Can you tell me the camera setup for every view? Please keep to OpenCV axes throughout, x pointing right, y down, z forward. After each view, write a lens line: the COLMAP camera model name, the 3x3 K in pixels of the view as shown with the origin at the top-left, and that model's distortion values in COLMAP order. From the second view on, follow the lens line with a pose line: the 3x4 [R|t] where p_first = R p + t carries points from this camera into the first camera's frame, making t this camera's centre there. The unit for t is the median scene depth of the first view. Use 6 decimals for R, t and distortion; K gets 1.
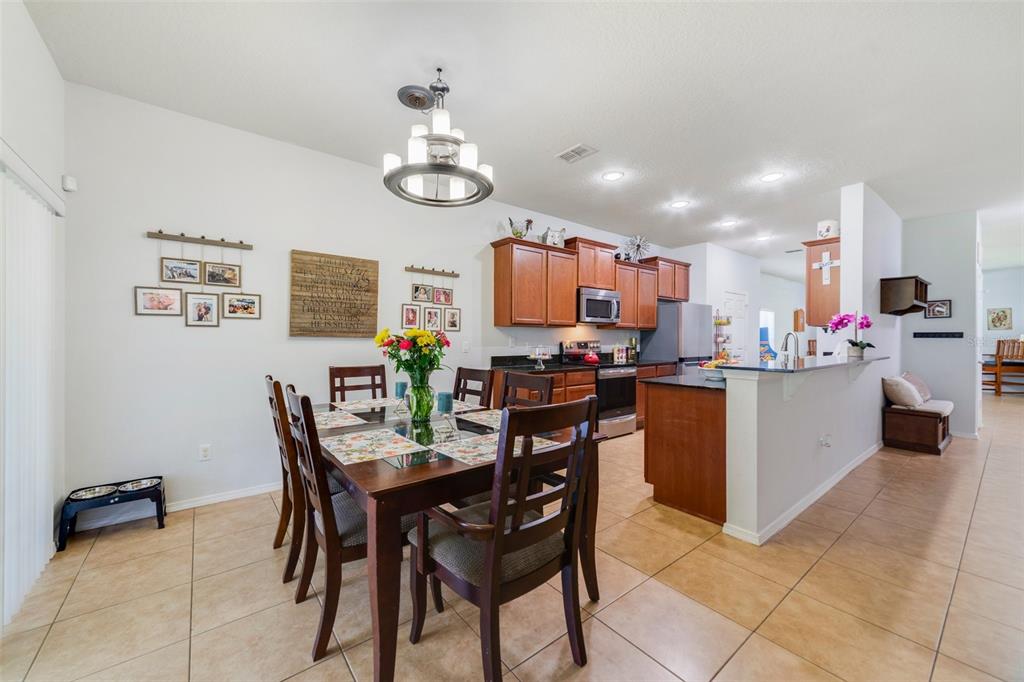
lens RADIAL K [[393.1, 0, 507.0], [0, 393.1, 340.7], [0, 0, 1]] dist [0.005774, -0.001003]
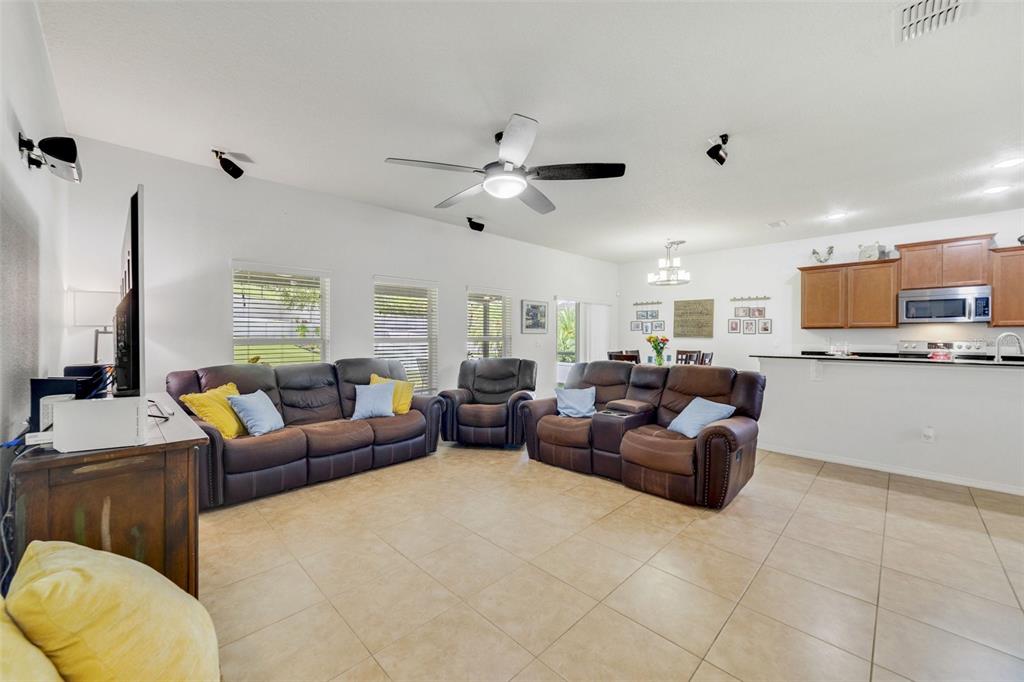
lens RADIAL K [[393.1, 0, 512.6], [0, 393.1, 340.4], [0, 0, 1]] dist [0.005774, -0.001003]
pose [[0.138760, 0.011736, -0.990257, 1.349969], [-0.001423, 0.999931, 0.011652, -0.013496], [0.990325, -0.000208, 0.138767, -0.250744]]
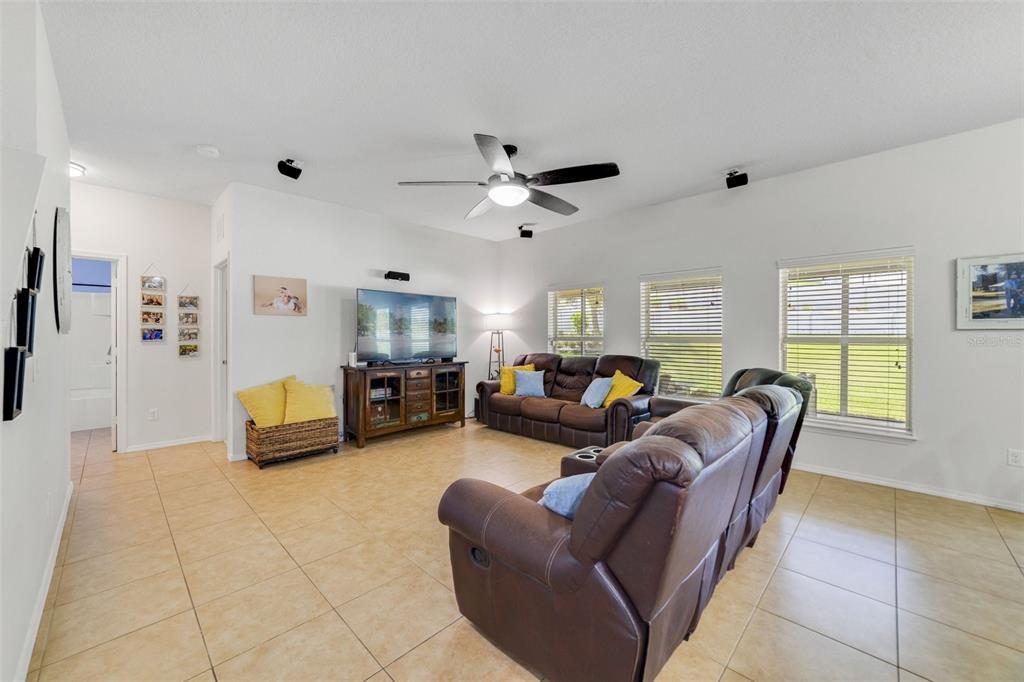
lens RADIAL K [[393.1, 0, 490.9], [0, 393.1, 334.8], [0, 0, 1]] dist [0.005774, -0.001003]
pose [[-0.991793, 0.001223, -0.127852, 0.747351], [0.000805, 0.999994, 0.003316, -0.018257], [0.127855, 0.003186, -0.991788, 0.632928]]
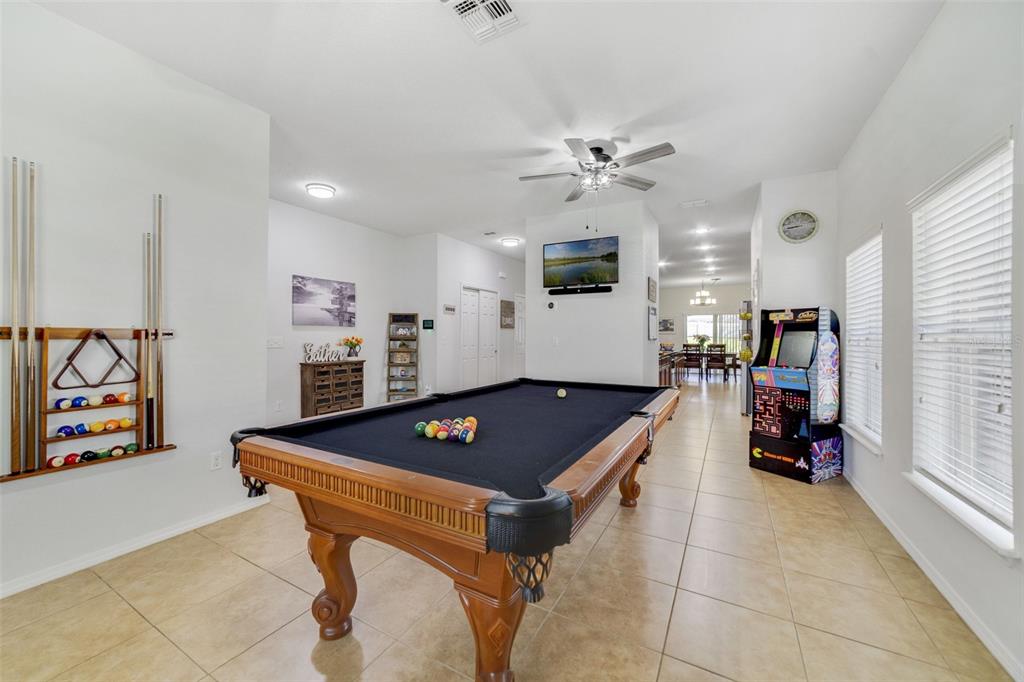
lens RADIAL K [[393.1, 0, 509.2], [0, 393.1, 335.3], [0, 0, 1]] dist [0.005774, -0.001003]
pose [[-0.918145, -0.010783, -0.396098, 2.267369], [-0.010597, 0.999940, -0.002659, 0.010919], [0.396103, 0.001756, -0.918205, 2.599770]]
